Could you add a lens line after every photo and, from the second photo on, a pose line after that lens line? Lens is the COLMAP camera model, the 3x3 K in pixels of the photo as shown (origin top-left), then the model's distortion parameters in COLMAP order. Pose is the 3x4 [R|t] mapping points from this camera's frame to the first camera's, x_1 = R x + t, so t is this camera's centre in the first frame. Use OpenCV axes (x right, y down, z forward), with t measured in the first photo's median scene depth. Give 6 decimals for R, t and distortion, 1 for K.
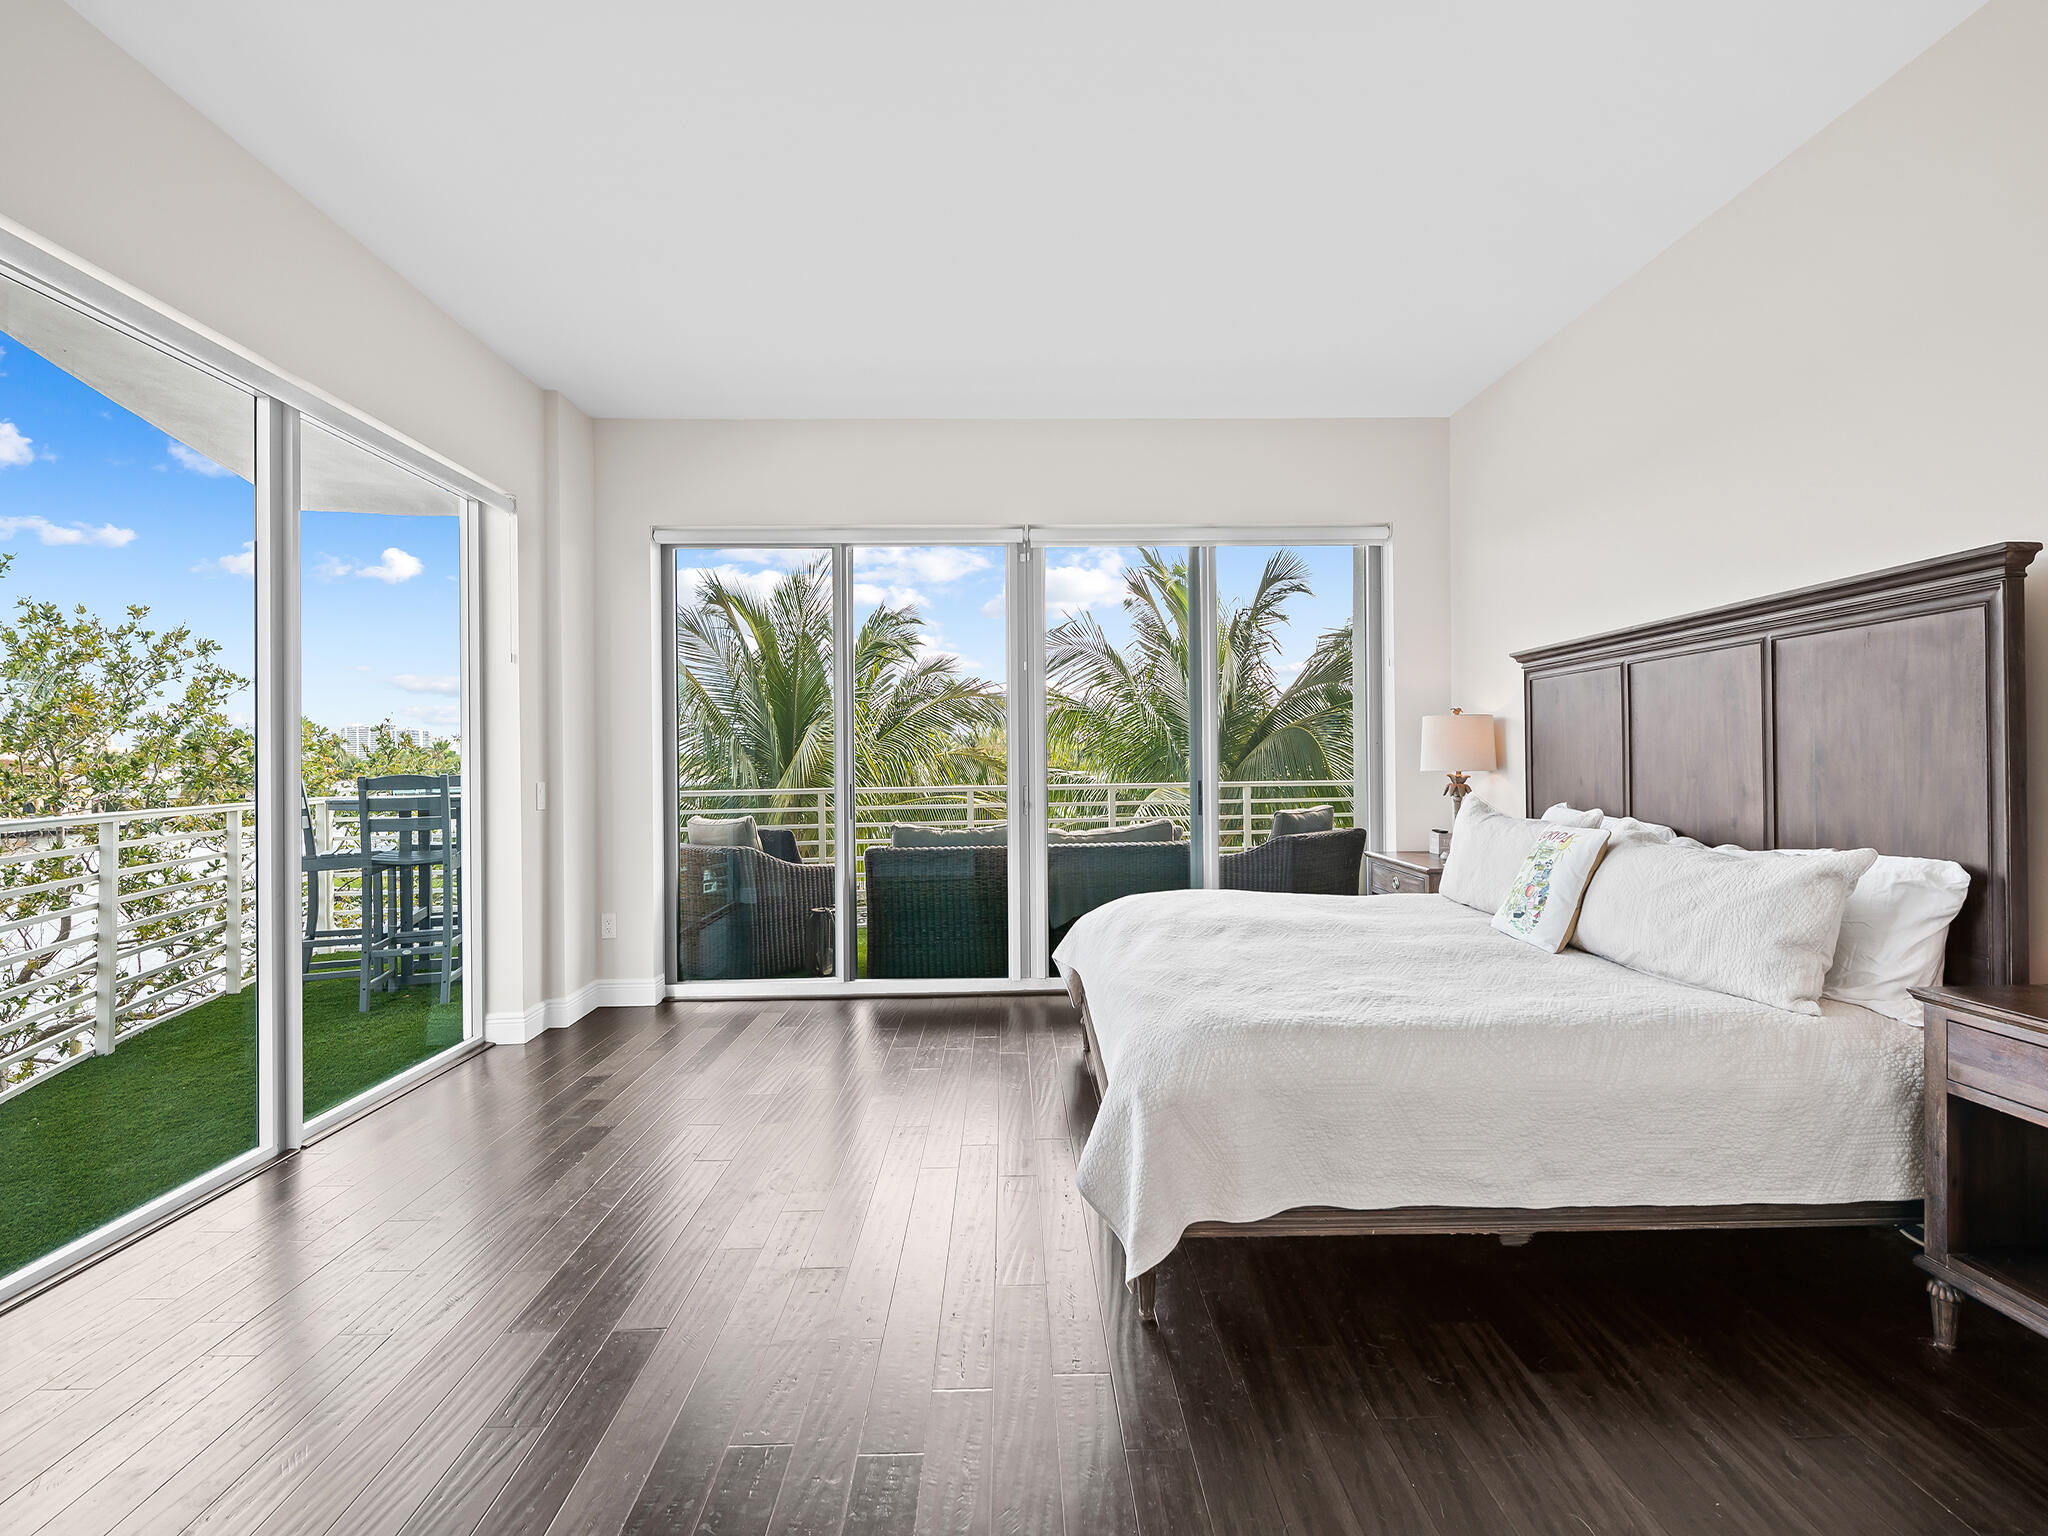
lens RADIAL K [[891.1, 0, 1020.1], [0, 891.1, 759.1], [0, 0, 1]] dist [0.000022, -0.001400]
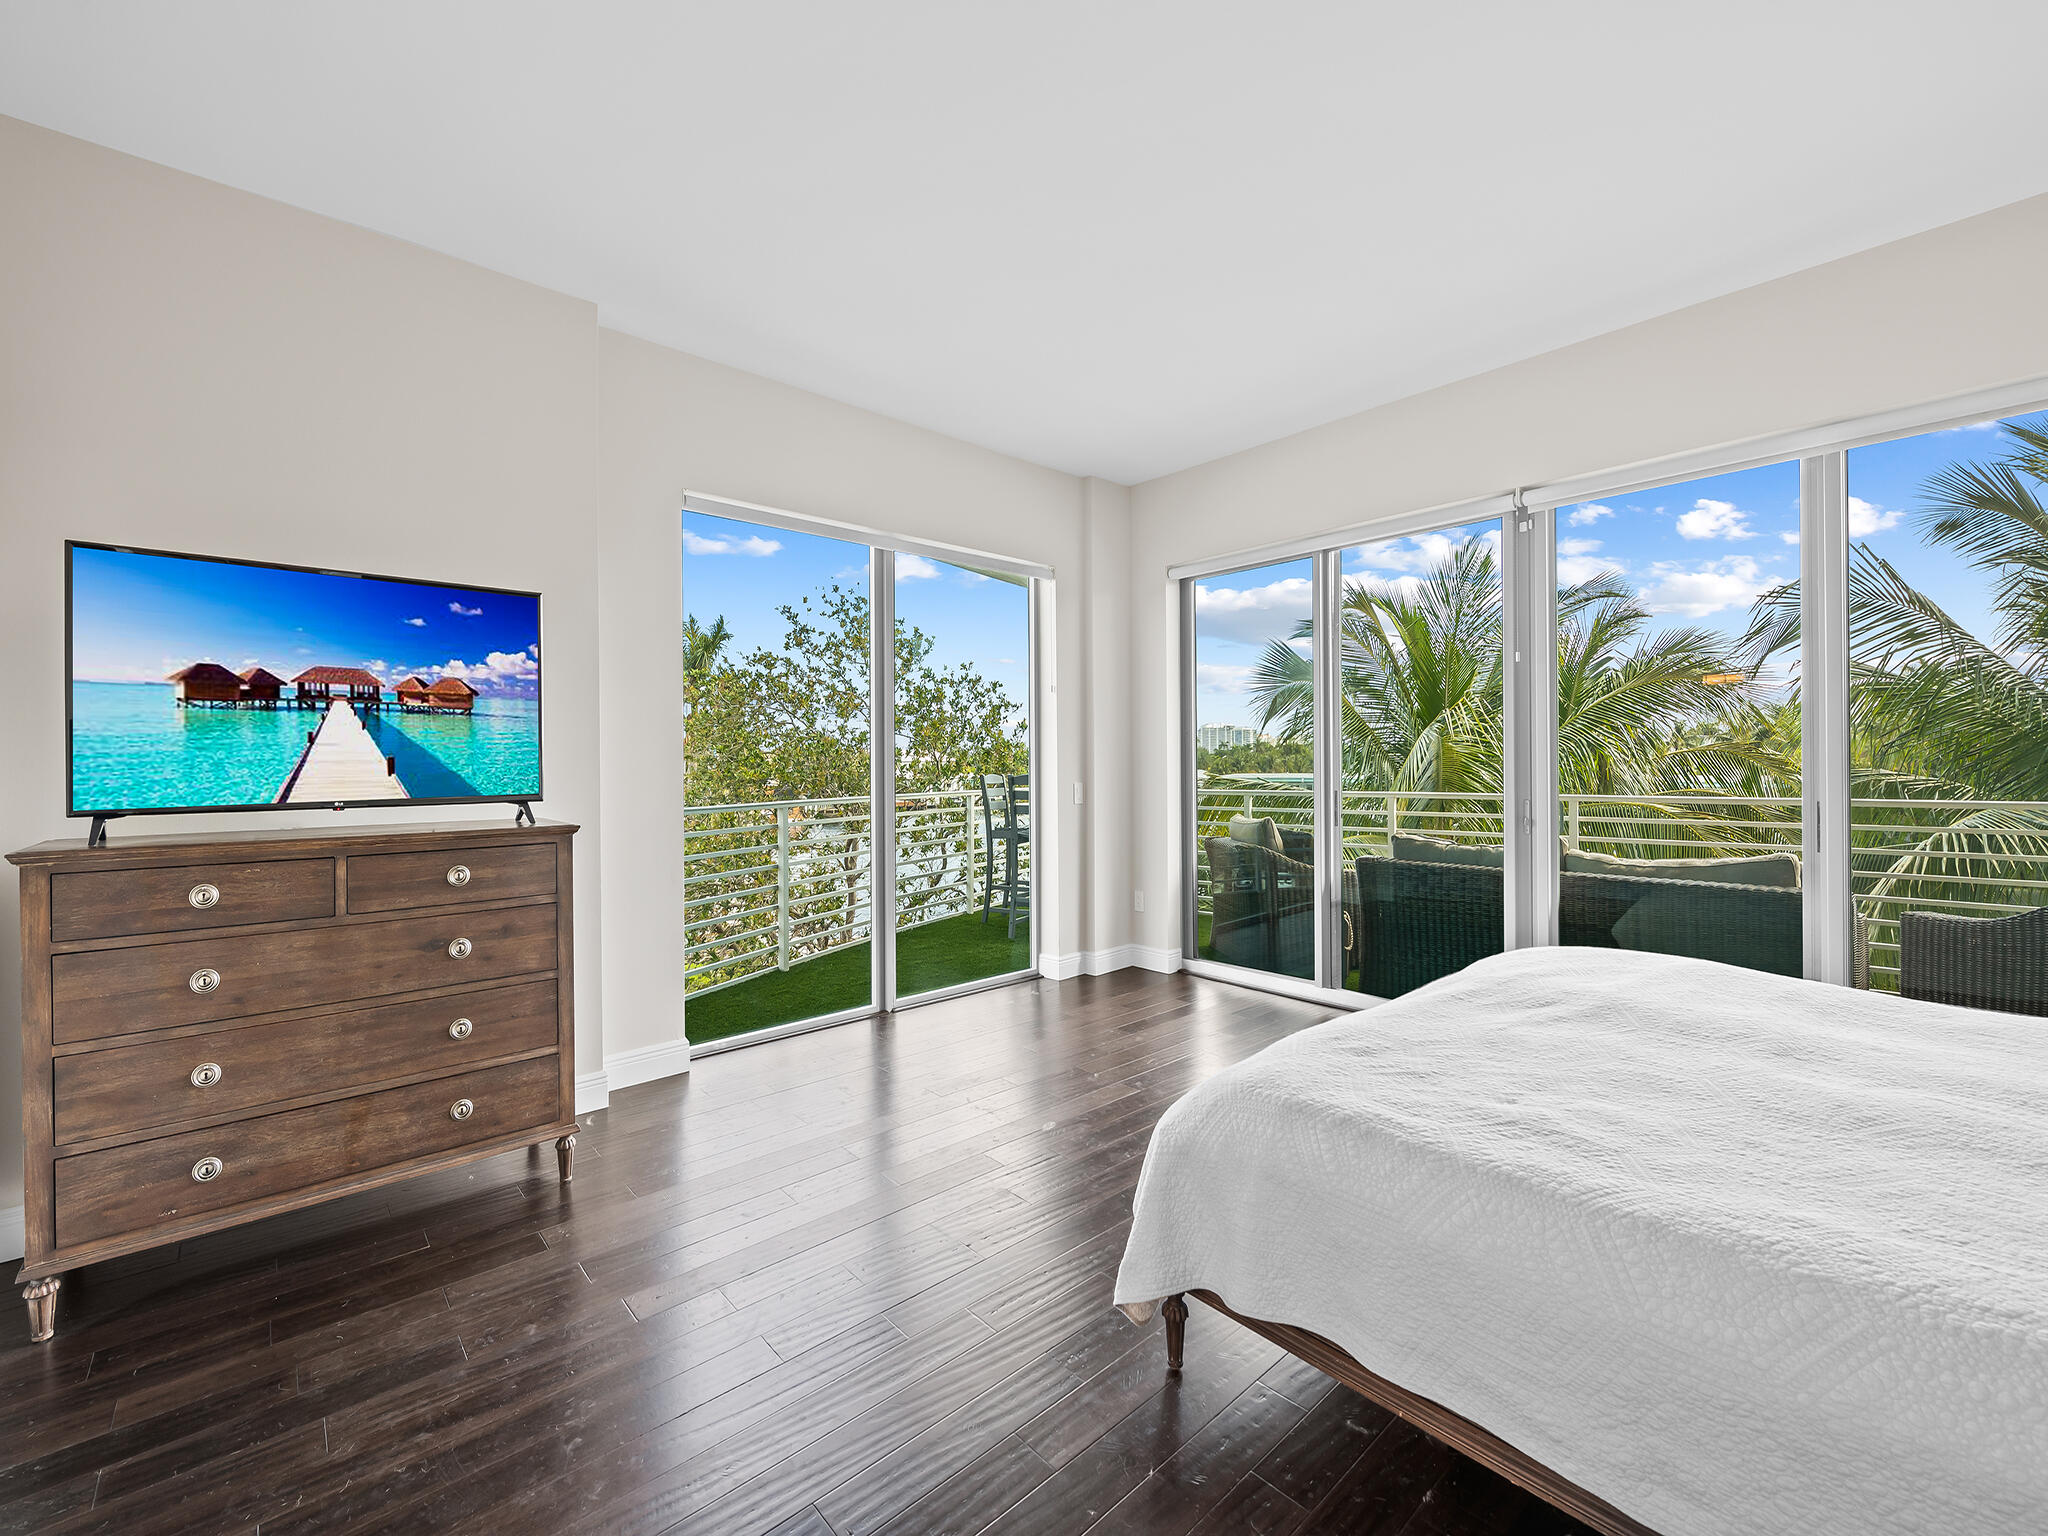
lens RADIAL K [[855.8, 0, 1026.5], [0, 855.8, 757.8], [0, 0, 1]] dist [-0.002376, -0.000891]
pose [[0.649217, 0.002560, -0.760599, 0.300577], [0.002899, 0.999979, 0.005841, -0.014380], [0.760597, -0.005997, 0.649196, 0.116181]]
